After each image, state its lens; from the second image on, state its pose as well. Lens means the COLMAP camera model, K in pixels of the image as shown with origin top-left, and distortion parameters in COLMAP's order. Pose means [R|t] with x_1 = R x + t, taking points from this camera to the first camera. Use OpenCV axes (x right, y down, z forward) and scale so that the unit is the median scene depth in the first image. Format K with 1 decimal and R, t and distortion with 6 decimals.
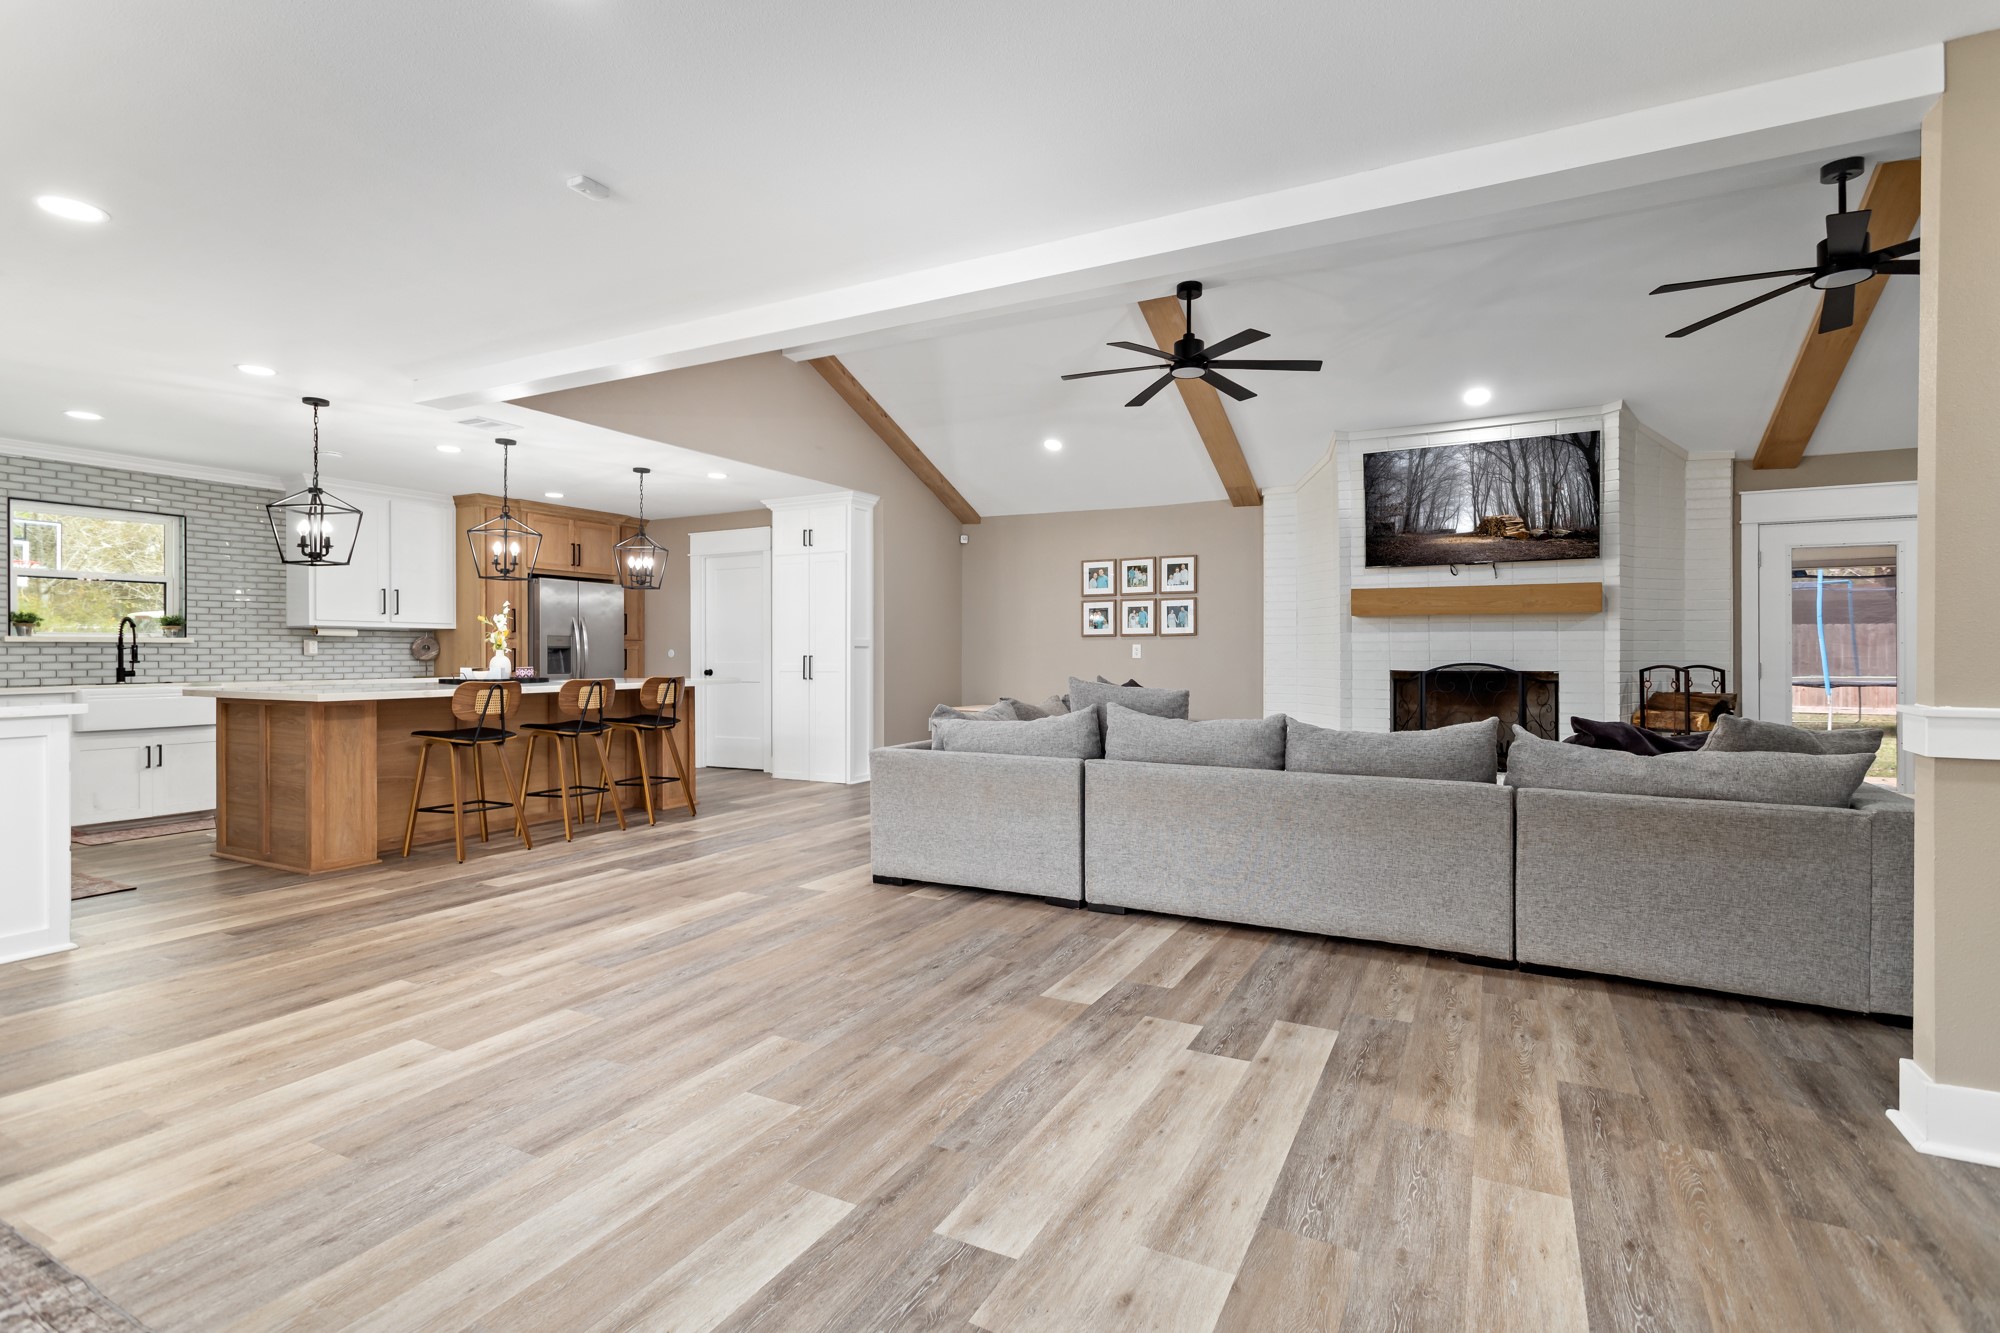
lens RADIAL K [[945.3, 0, 1004.3], [0, 945.3, 656.8], [0, 0, 1]] dist [0.000625, 0.000773]
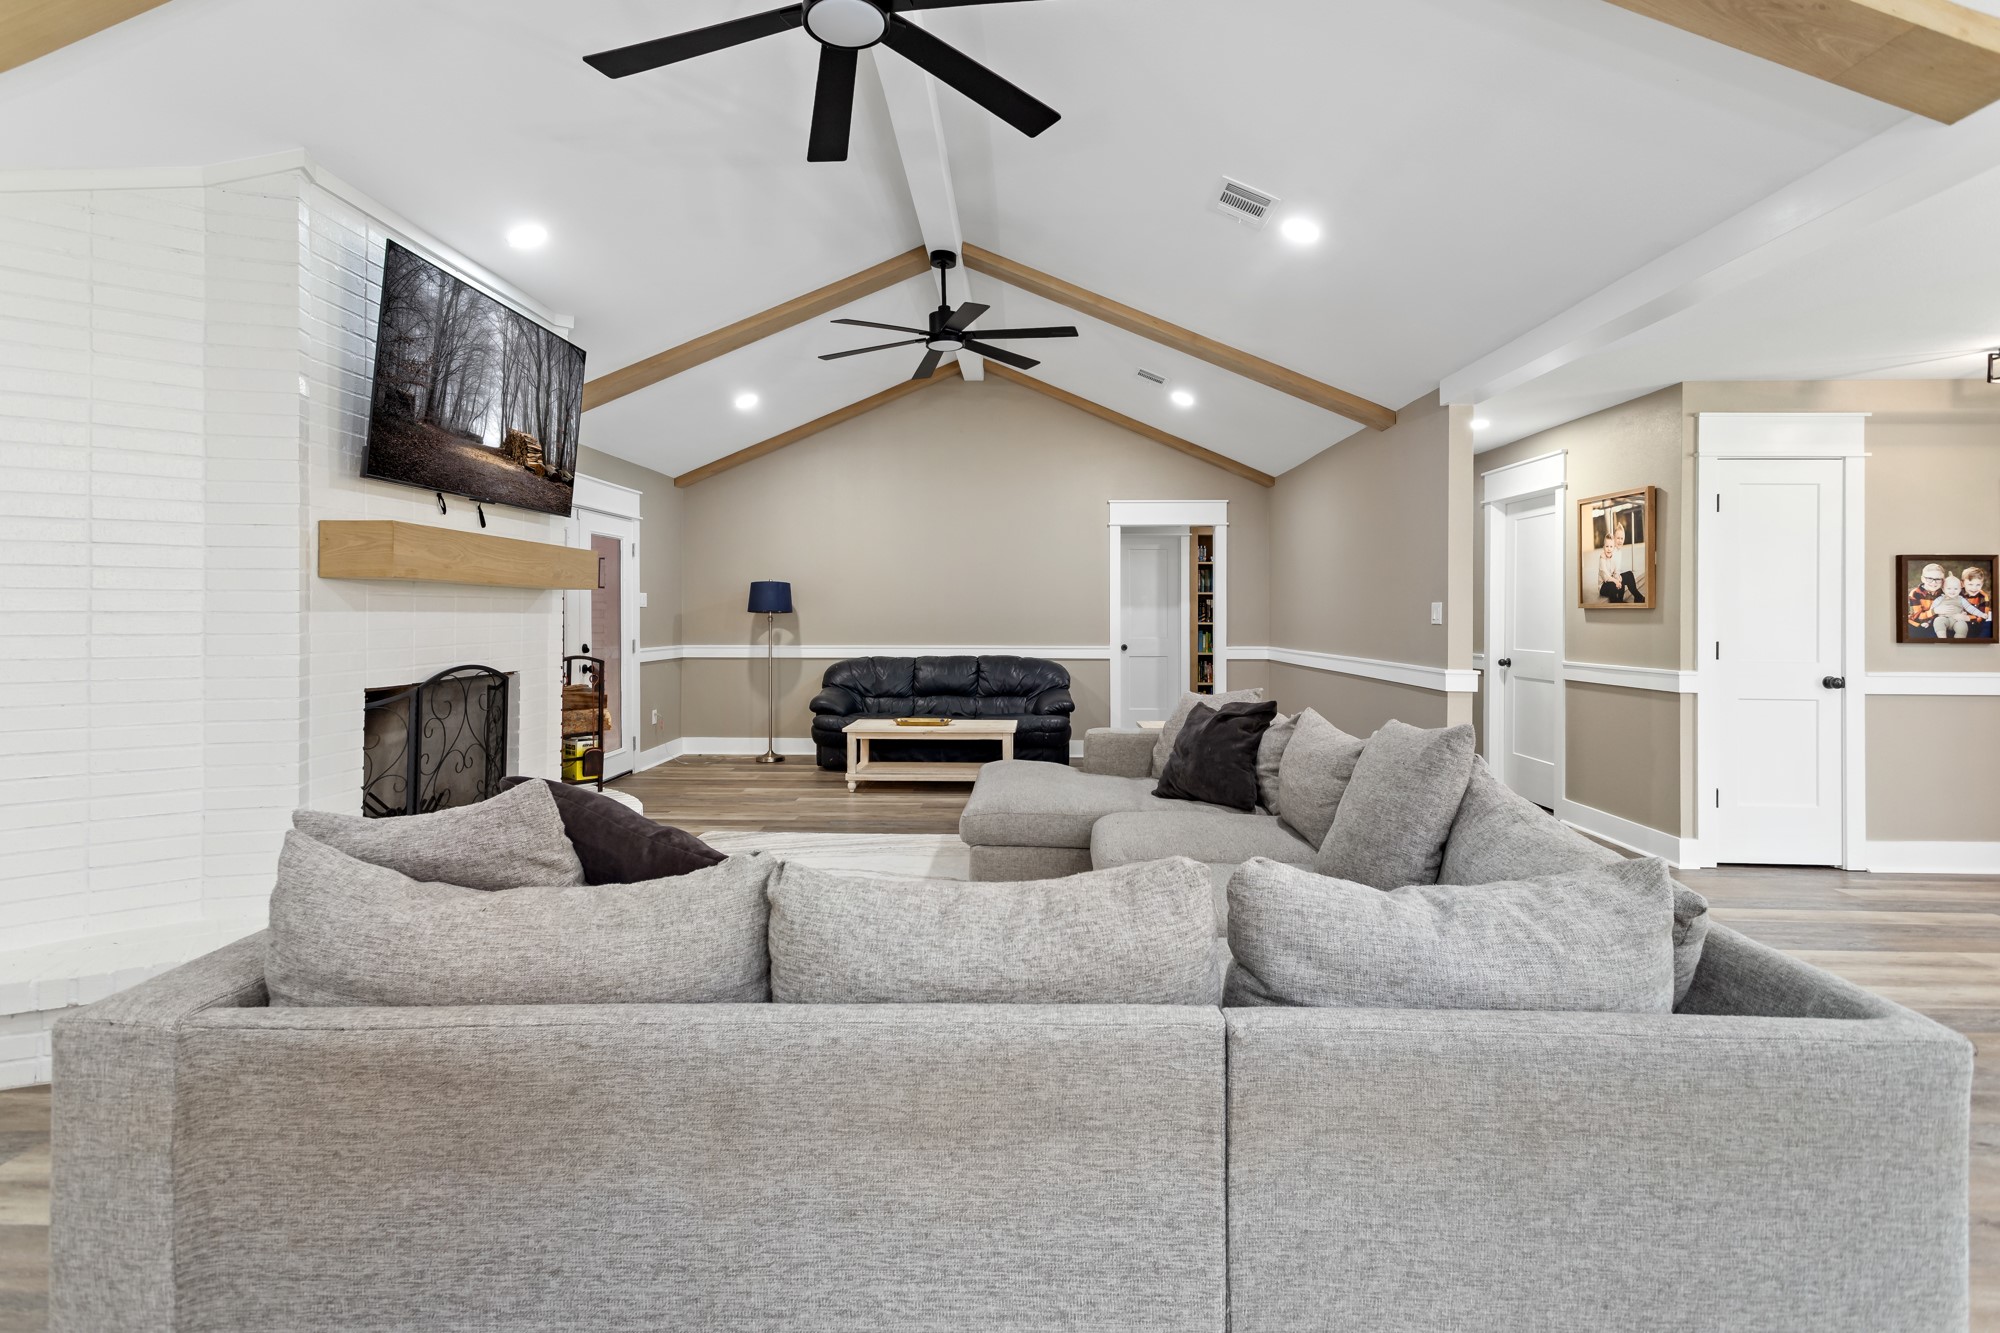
lens RADIAL K [[945.3, 0, 999.6], [0, 945.3, 612.9], [0, 0, 1]] dist [0.000625, 0.000773]
pose [[-0.430669, 0.006207, 0.902488, -0.188424], [-0.000333, 0.999975, -0.007036, -0.022546], [-0.902510, -0.003330, -0.430657, 0.959735]]
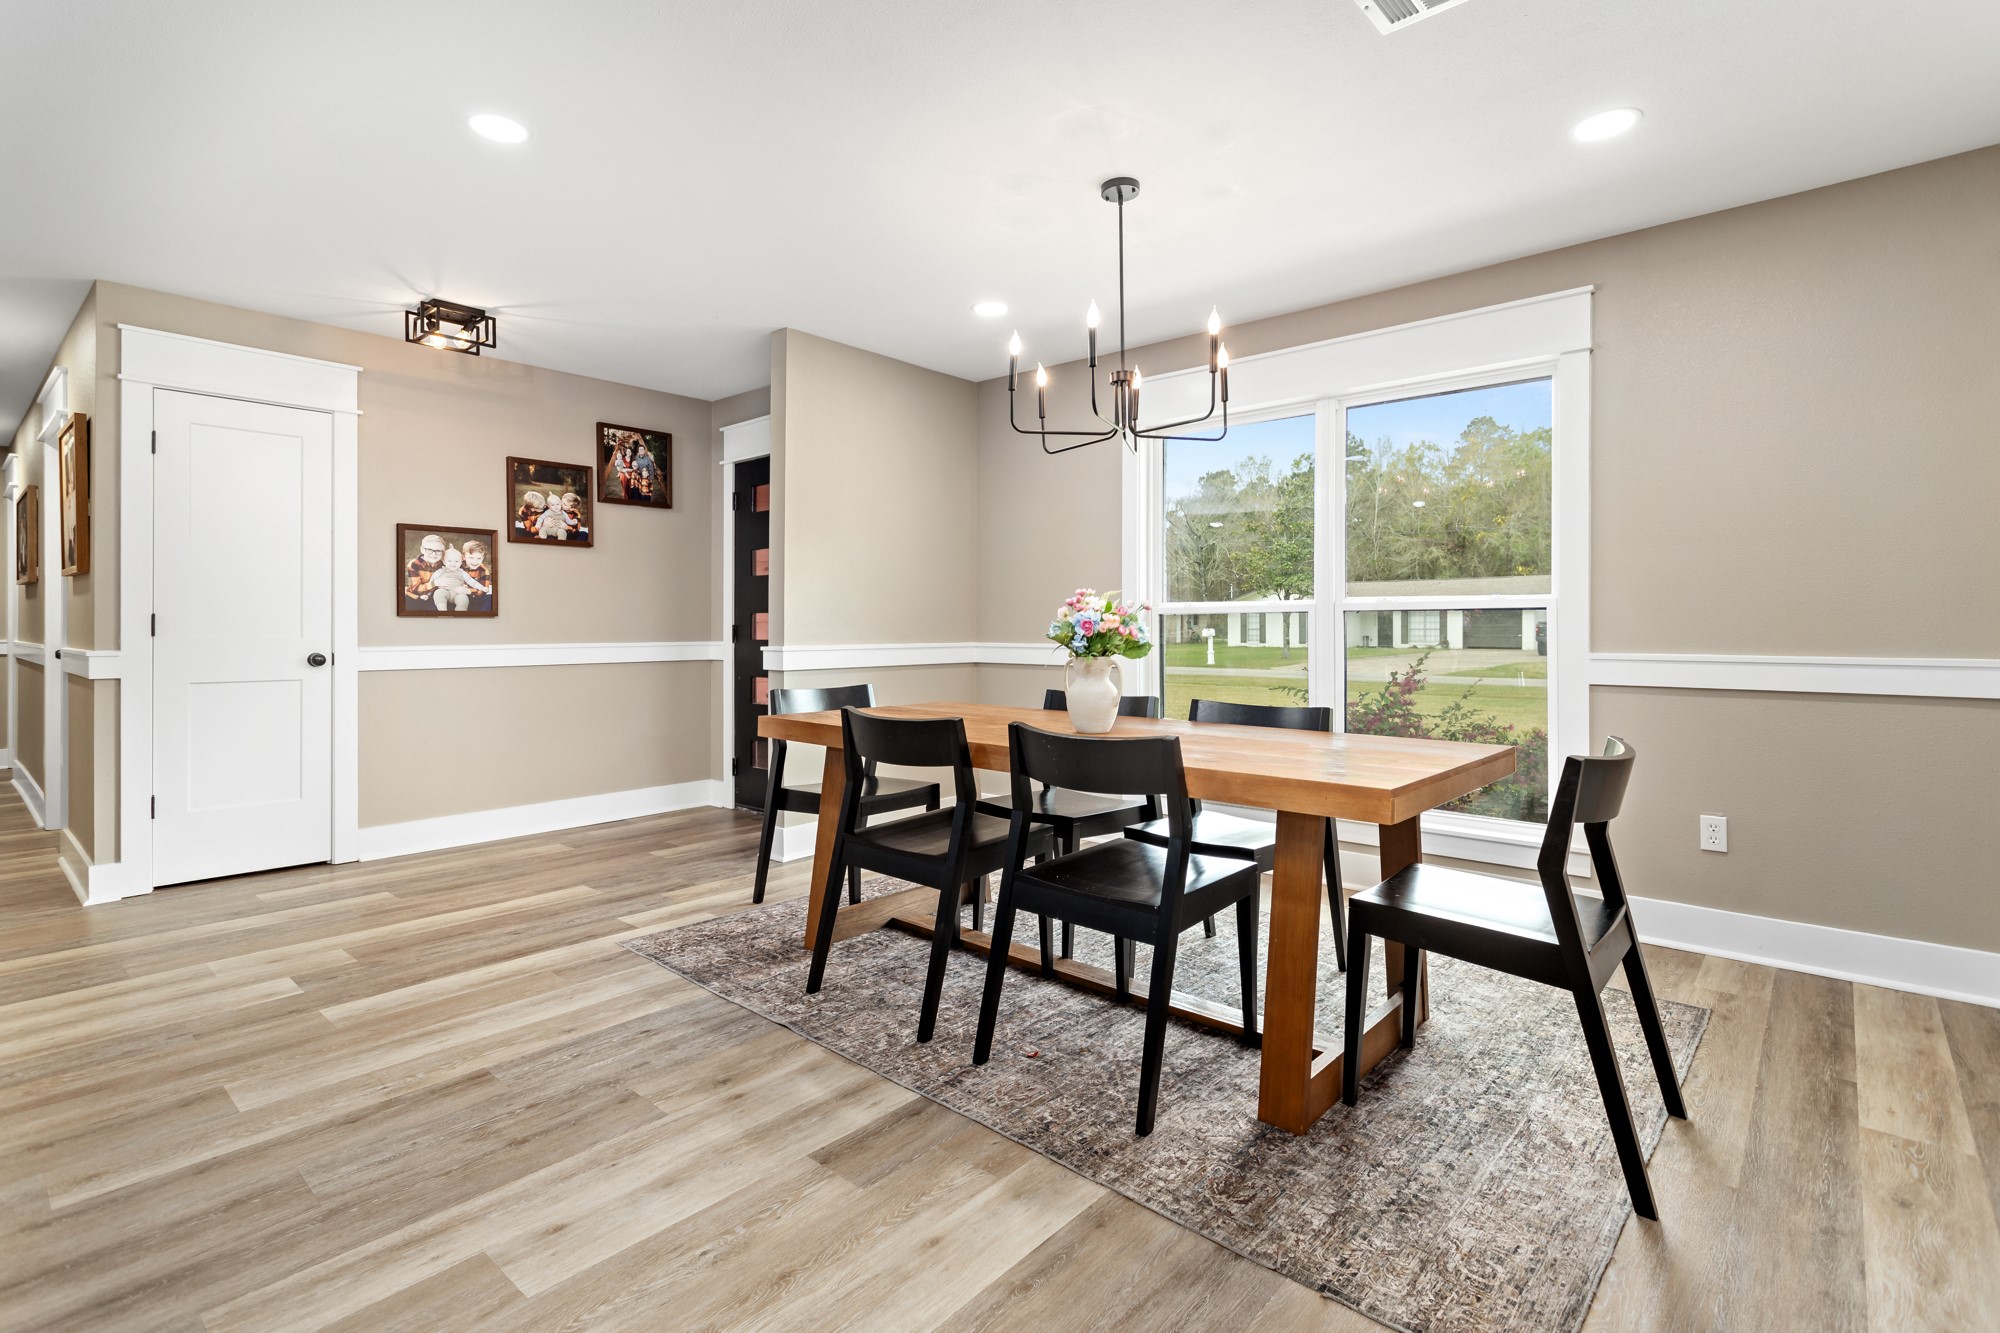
lens RADIAL K [[945.3, 0, 1016.0], [0, 945.3, 626.3], [0, 0, 1]] dist [0.000625, 0.000773]
pose [[-0.974056, 0.000109, 0.226306, -0.421524], [0.001461, 0.999982, 0.005808, -0.001121], [-0.226301, 0.005988, -0.974039, 0.602709]]
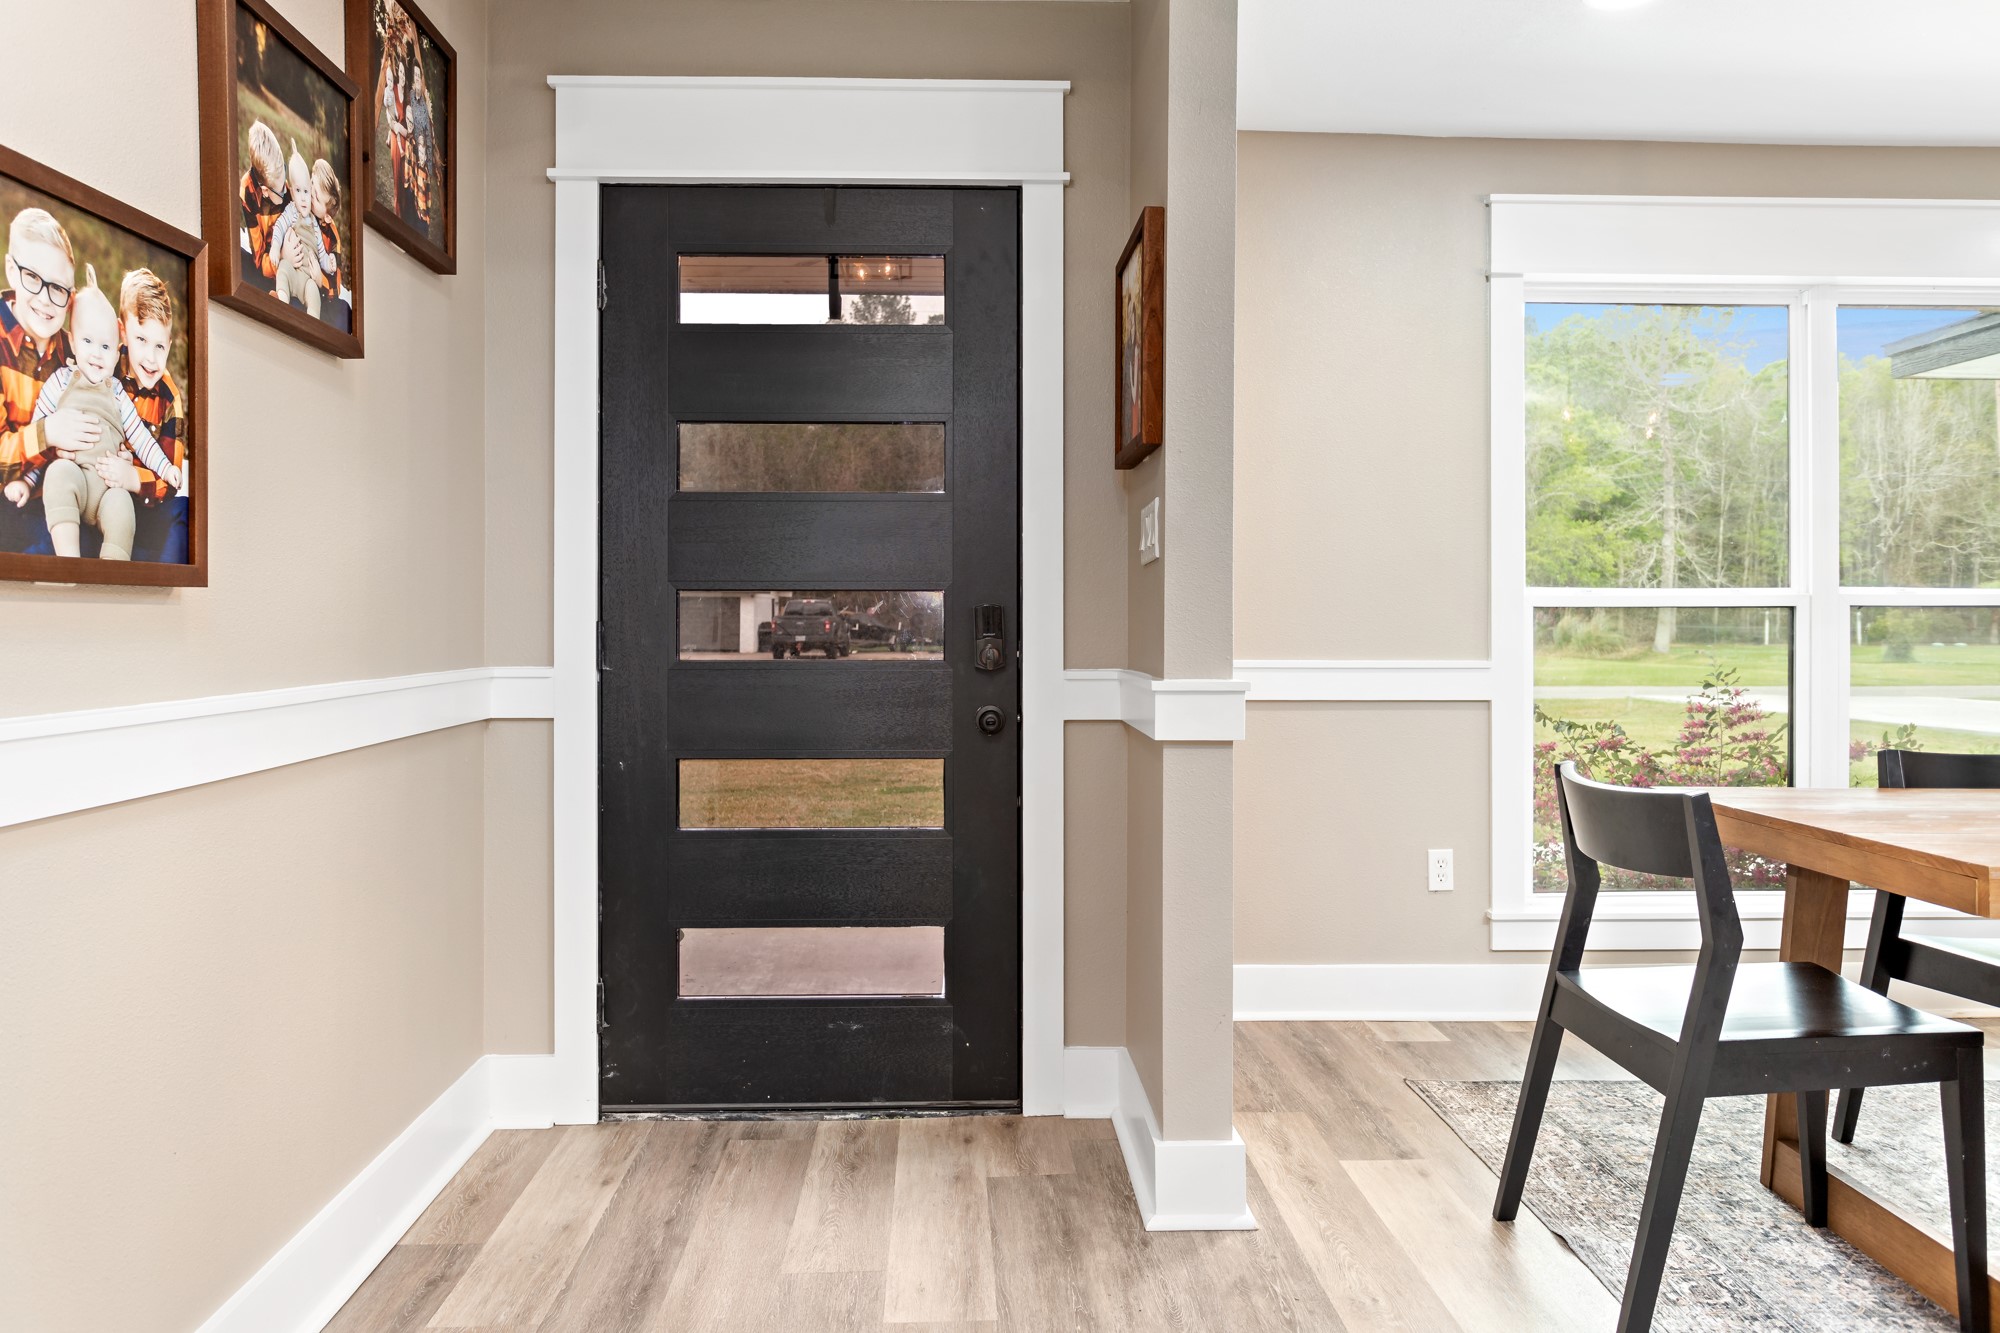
lens RADIAL K [[1387.9, 0, 1019.0], [0, 1387.9, 639.1], [0, 0, 1]] dist [0.013968, -0.000149]
pose [[-0.861679, 0.002764, -0.507446, 0.127412], [-0.005729, 0.999868, 0.015174, 0.000156], [0.507421, 0.015982, -0.861550, 0.301719]]
